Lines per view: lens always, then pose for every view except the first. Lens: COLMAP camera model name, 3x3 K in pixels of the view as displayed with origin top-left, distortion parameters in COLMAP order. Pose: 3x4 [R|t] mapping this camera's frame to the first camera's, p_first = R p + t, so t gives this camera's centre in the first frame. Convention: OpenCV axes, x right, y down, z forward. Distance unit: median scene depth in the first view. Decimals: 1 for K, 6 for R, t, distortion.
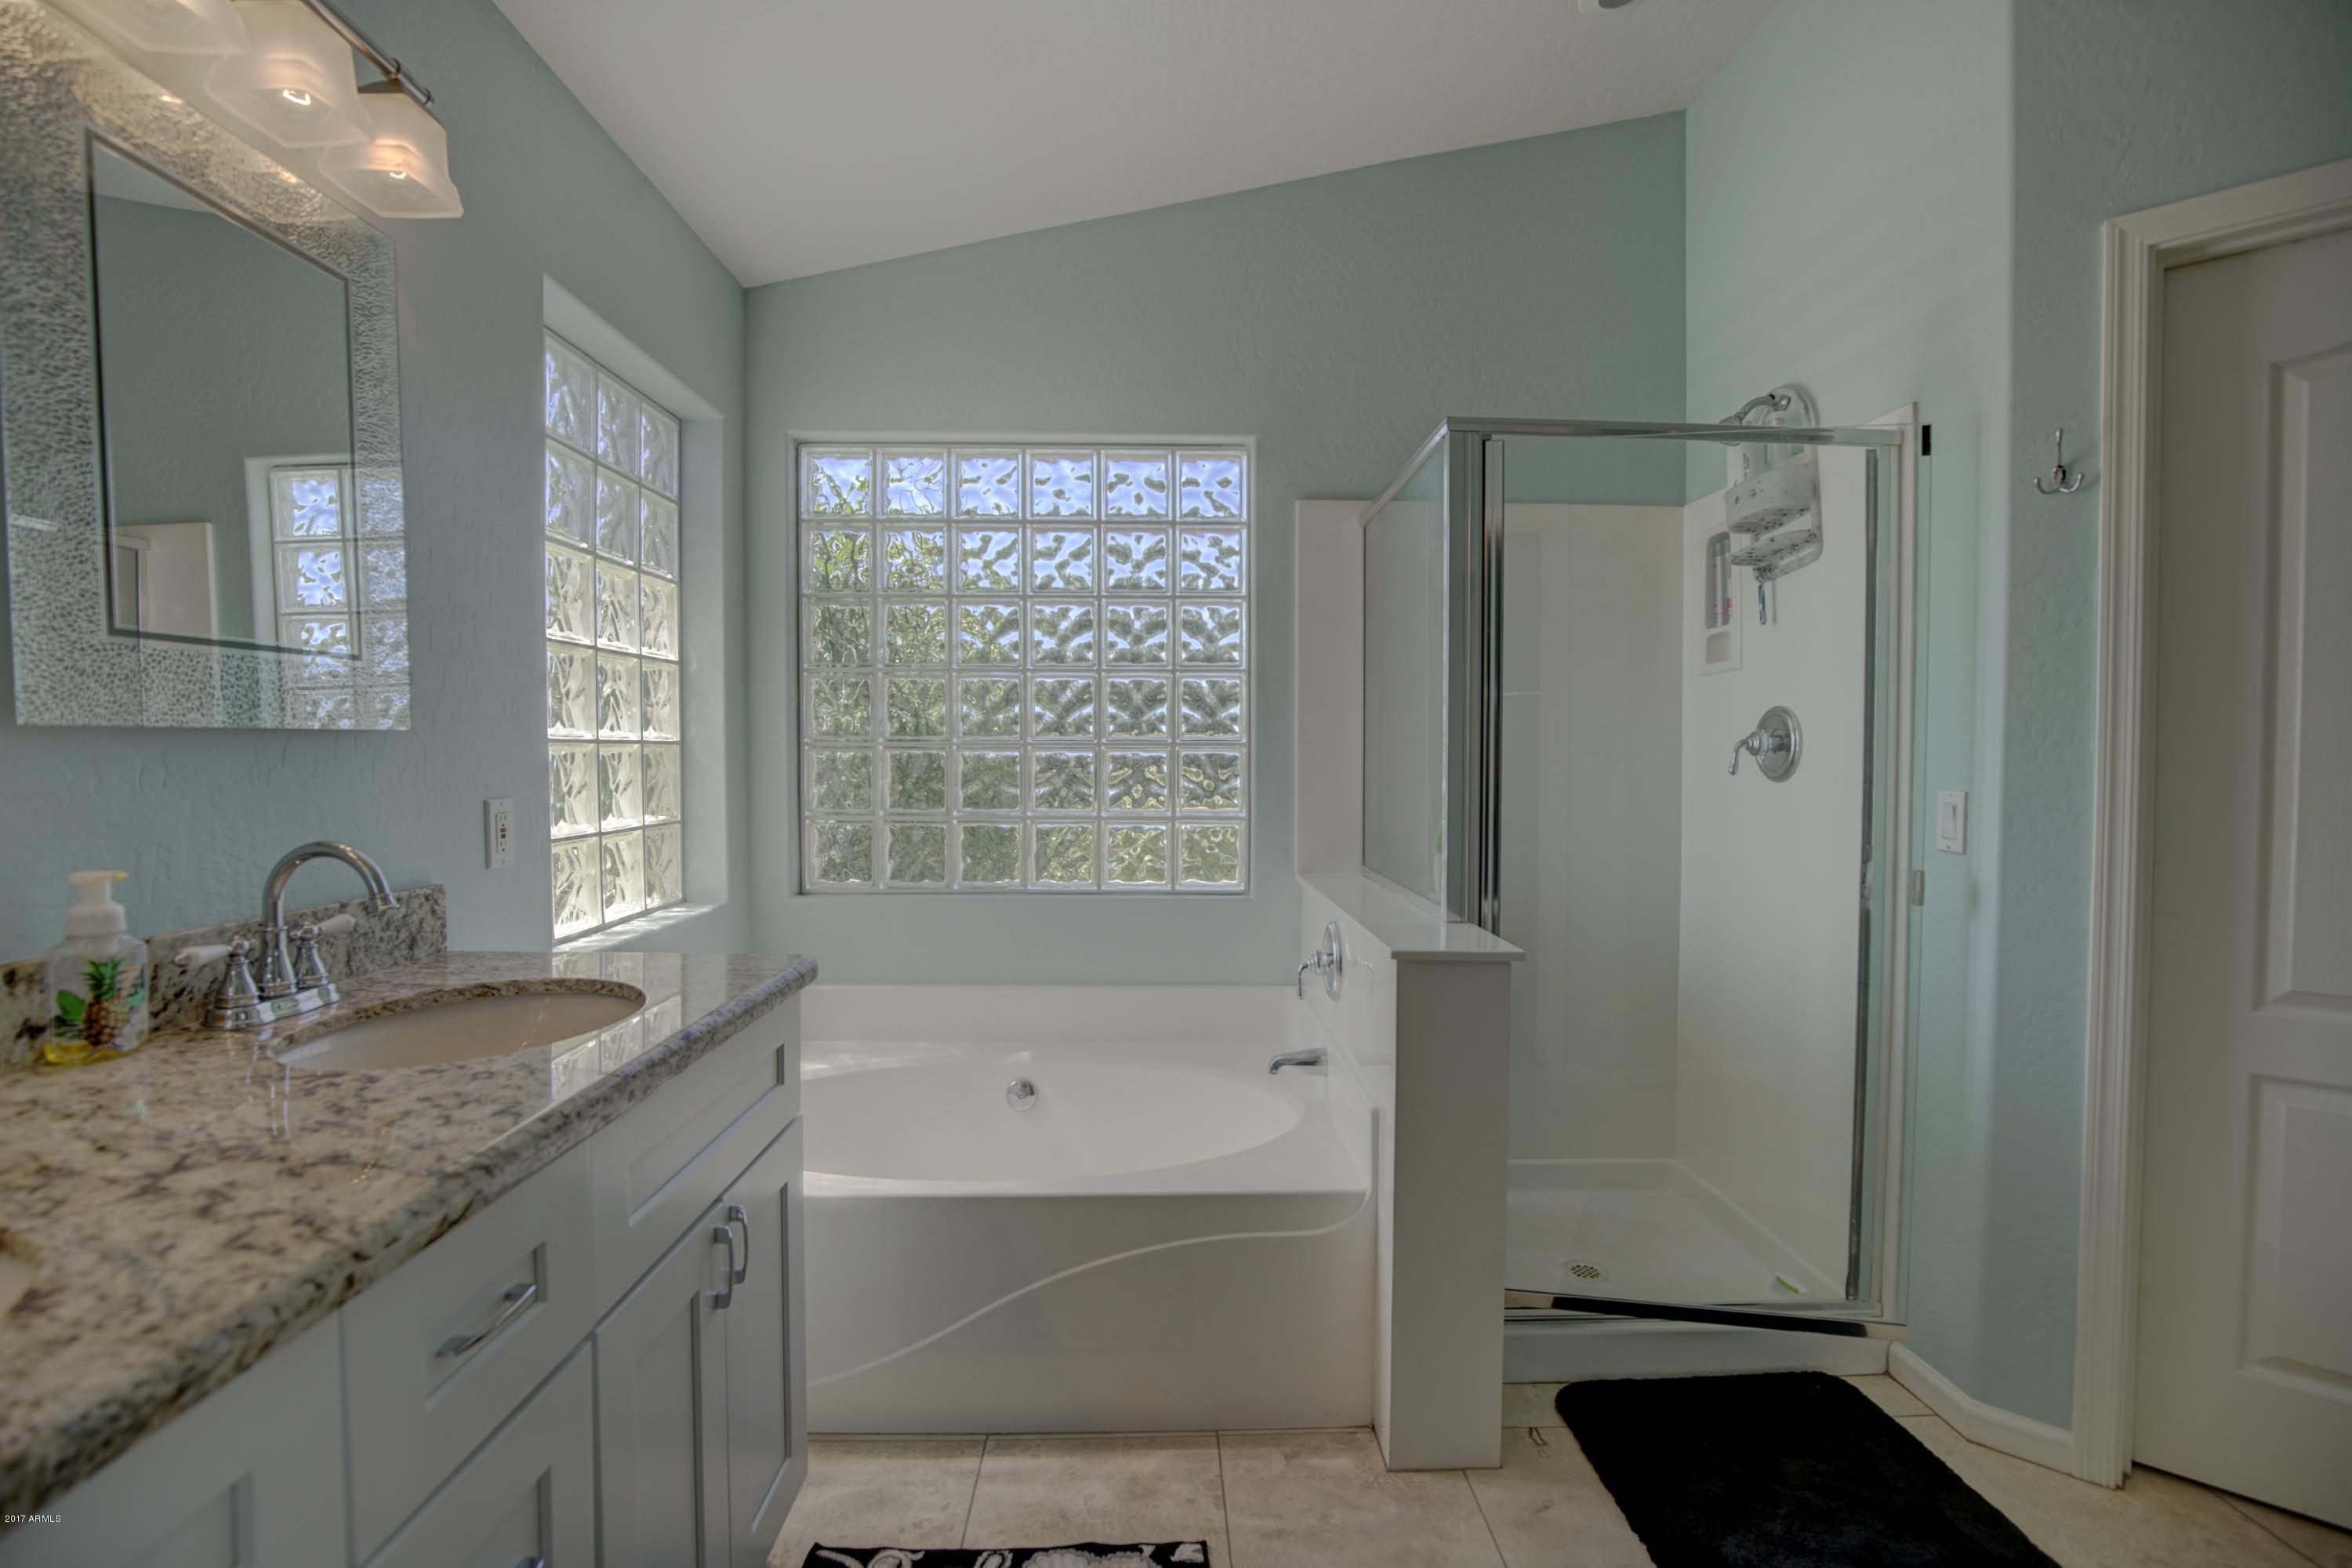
lens RADIAL K [[1072.1, 0, 1180.1], [0, 1072.1, 777.1], [0, 0, 1]] dist [-0.036693, 0.008179]
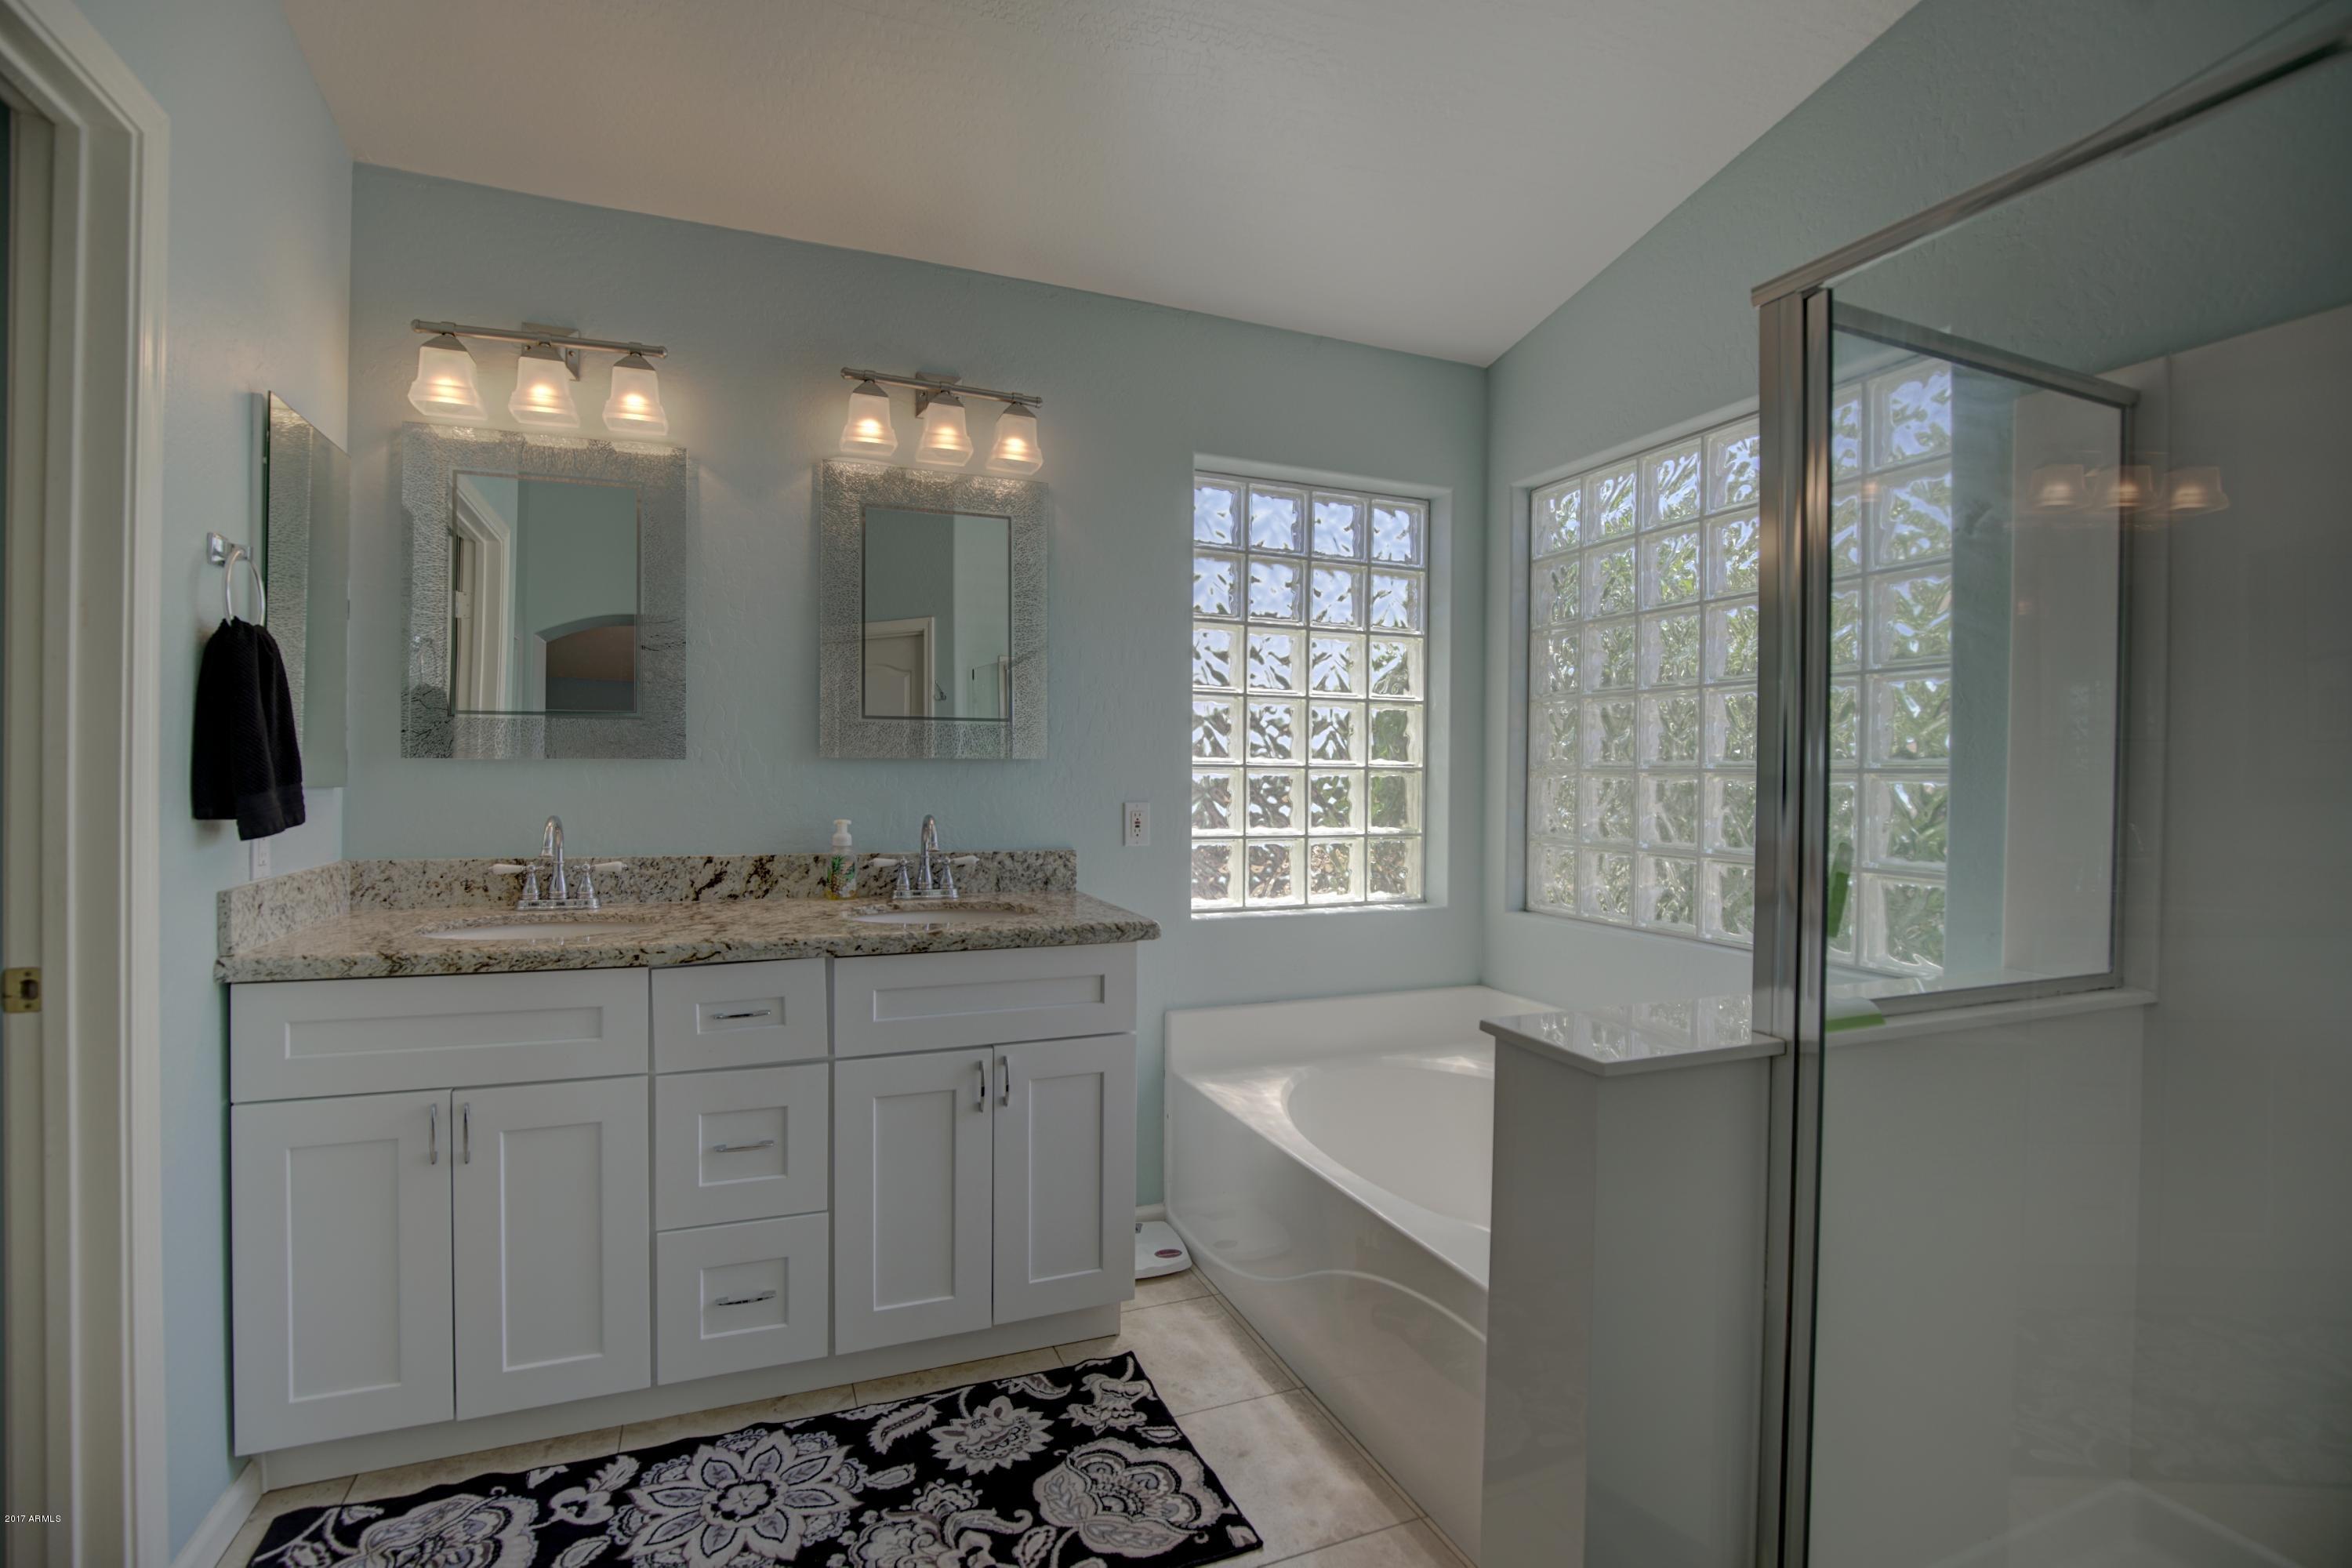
lens RADIAL K [[1072.1, 0, 1180.1], [0, 1072.1, 777.1], [0, 0, 1]] dist [-0.036693, 0.008179]
pose [[0.356393, 0.012625, -0.934251, 0.918366], [-0.035303, 0.999377, 0.000038, -0.021346], [0.933669, 0.032968, 0.356617, 0.514215]]
